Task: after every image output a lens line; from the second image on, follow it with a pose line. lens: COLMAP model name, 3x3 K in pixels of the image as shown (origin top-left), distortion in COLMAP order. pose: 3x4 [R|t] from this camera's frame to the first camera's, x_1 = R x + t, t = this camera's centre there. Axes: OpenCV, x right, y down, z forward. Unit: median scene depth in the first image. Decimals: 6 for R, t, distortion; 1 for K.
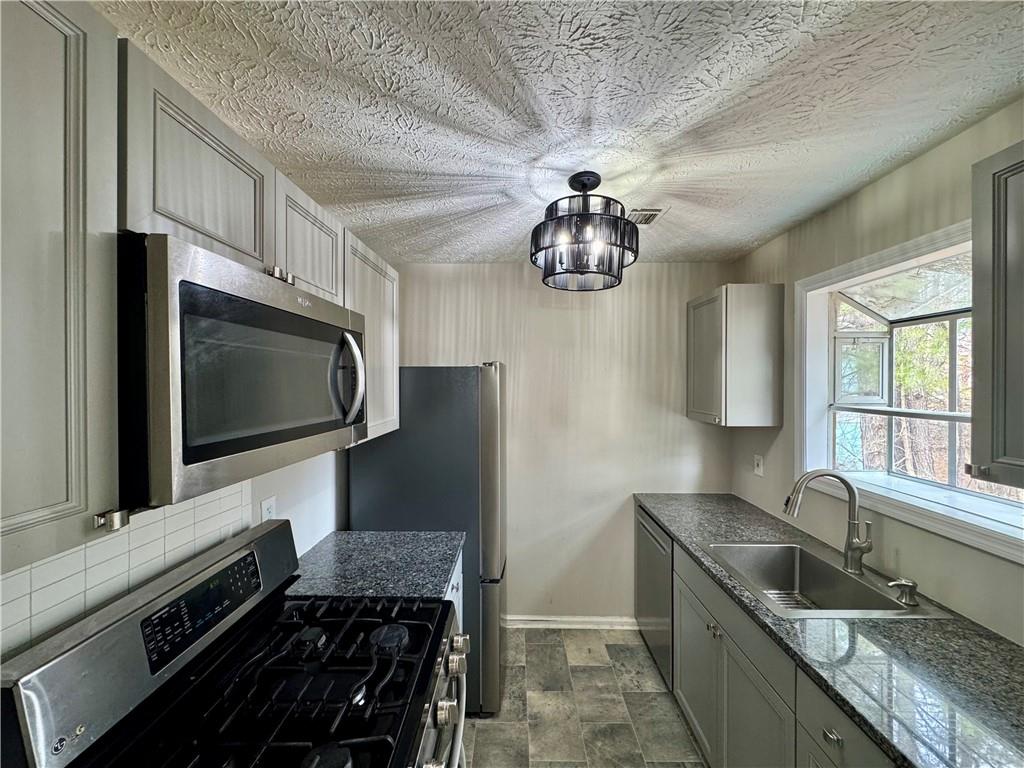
lens RADIAL K [[409.5, 0, 512.0], [0, 409.5, 384.0], [0, 0, 1]] dist [-0.003181, 0.000277]
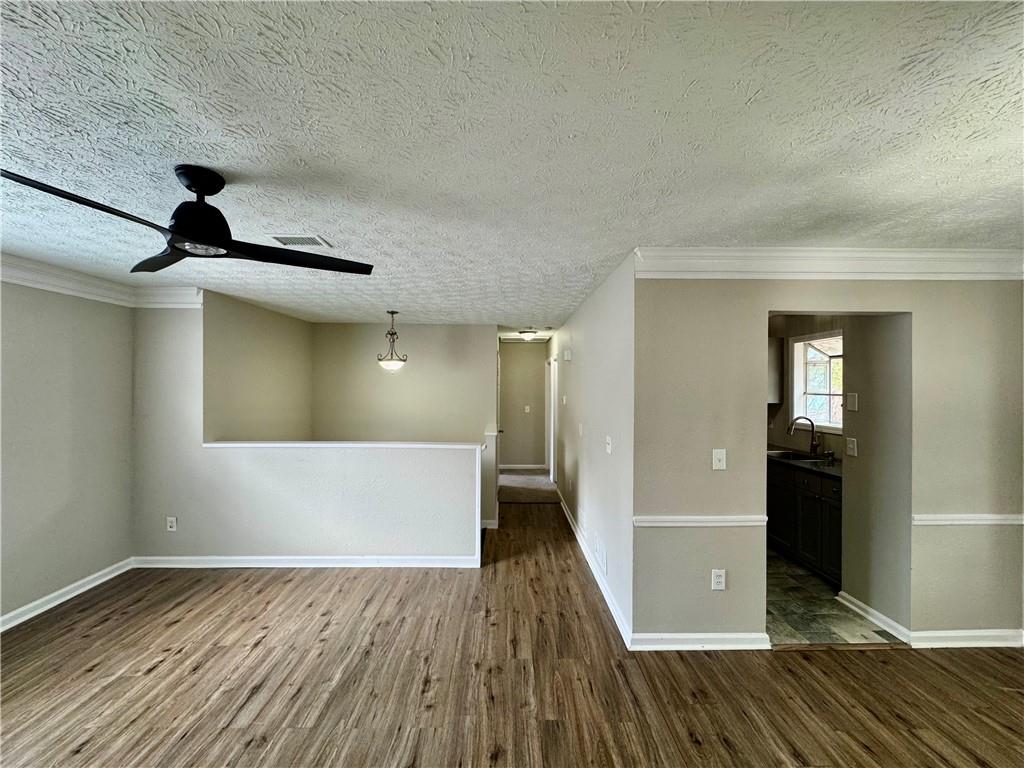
lens RADIAL K [[409.5, 0, 512.0], [0, 409.5, 384.0], [0, 0, 1]] dist [-0.003181, 0.000277]
pose [[0.999086, 0.004152, 0.042548, -1.032696], [-0.003751, 0.999948, -0.009507, 0.033724], [-0.042586, 0.009339, 0.999049, -1.316166]]
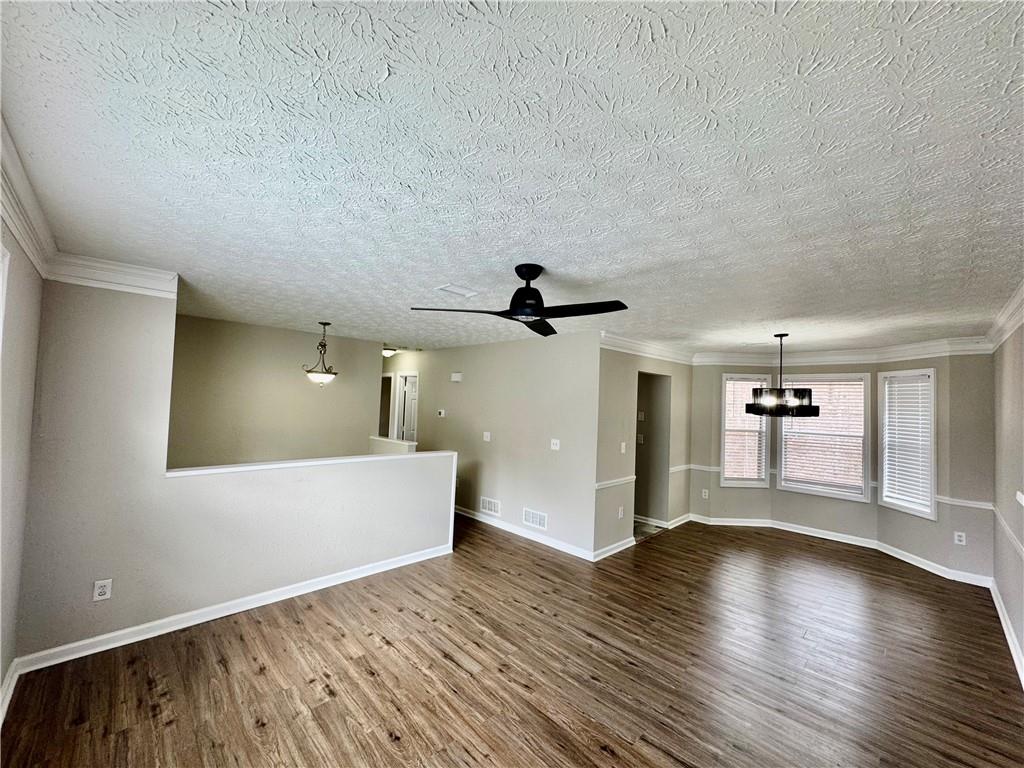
lens RADIAL K [[409.5, 0, 512.0], [0, 409.5, 384.0], [0, 0, 1]] dist [-0.003181, 0.000277]
pose [[0.696880, 0.053687, 0.715175, -2.631591], [-0.031897, 0.998528, -0.043876, 0.003186], [-0.716478, 0.007764, 0.697567, -1.275494]]
